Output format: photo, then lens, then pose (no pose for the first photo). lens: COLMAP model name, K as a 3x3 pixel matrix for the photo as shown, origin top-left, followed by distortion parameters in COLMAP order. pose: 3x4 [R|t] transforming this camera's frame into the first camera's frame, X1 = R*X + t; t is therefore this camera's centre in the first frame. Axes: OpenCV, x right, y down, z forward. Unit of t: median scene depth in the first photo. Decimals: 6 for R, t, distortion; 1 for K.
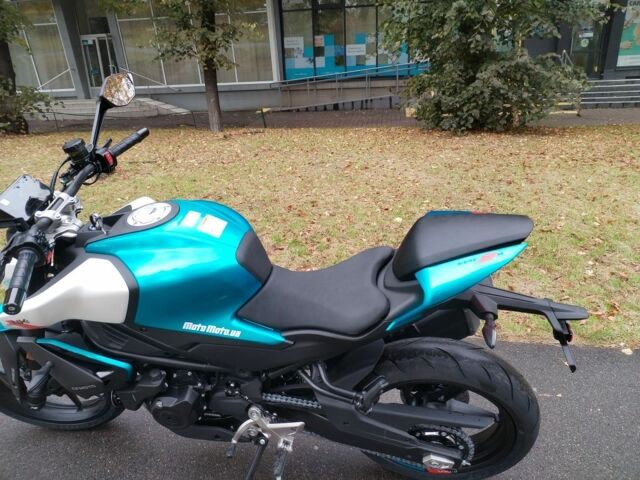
lens RADIAL K [[468.7, 0, 320.0], [0, 468.7, 240.0], [0, 0, 1]] dist [0.006525, 0.000769]
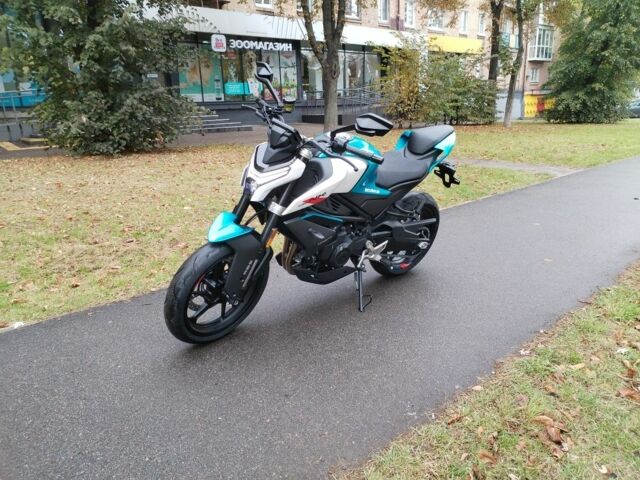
lens RADIAL K [[462.3, 0, 320.0], [0, 462.3, 240.0], [0, 0, 1]] dist [0.001358, 0.000154]
pose [[0.630576, -0.203674, 0.748927, -0.279320], [0.256761, 0.965363, 0.046349, 0.036124], [-0.732426, 0.163069, 0.661030, -0.015763]]
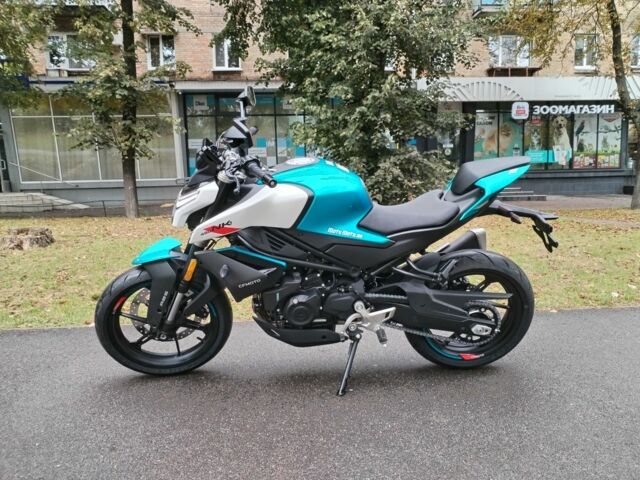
lens RADIAL K [[468.7, 0, 320.0], [0, 468.7, 240.0], [0, 0, 1]] dist [0.006525, 0.000769]
pose [[0.972371, -0.012665, 0.233098, -0.098234], [0.062574, 0.976128, -0.207989, 0.077415], [-0.224899, 0.216828, 0.949950, -0.062002]]
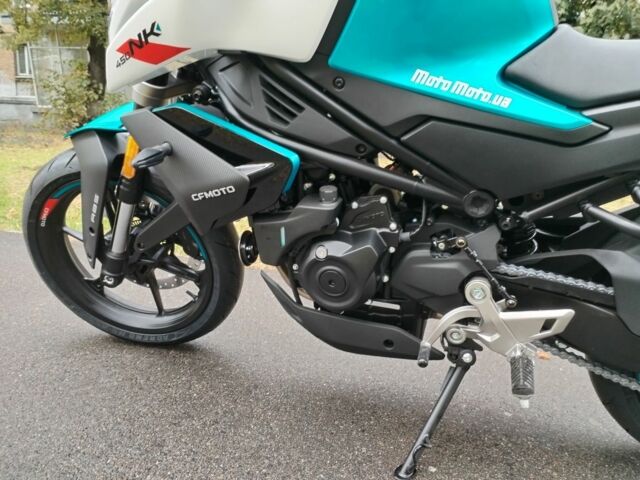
lens RADIAL K [[484.2, 0, 321.3], [0, 484.2, 245.9], [0, 0, 1]] dist [-0.003114, -0.003217]
pose [[0.987039, 0.119563, -0.107045, -0.045859], [-0.130425, 0.986302, -0.100983, 0.067143], [0.093505, 0.113636, 0.989113, 0.064186]]
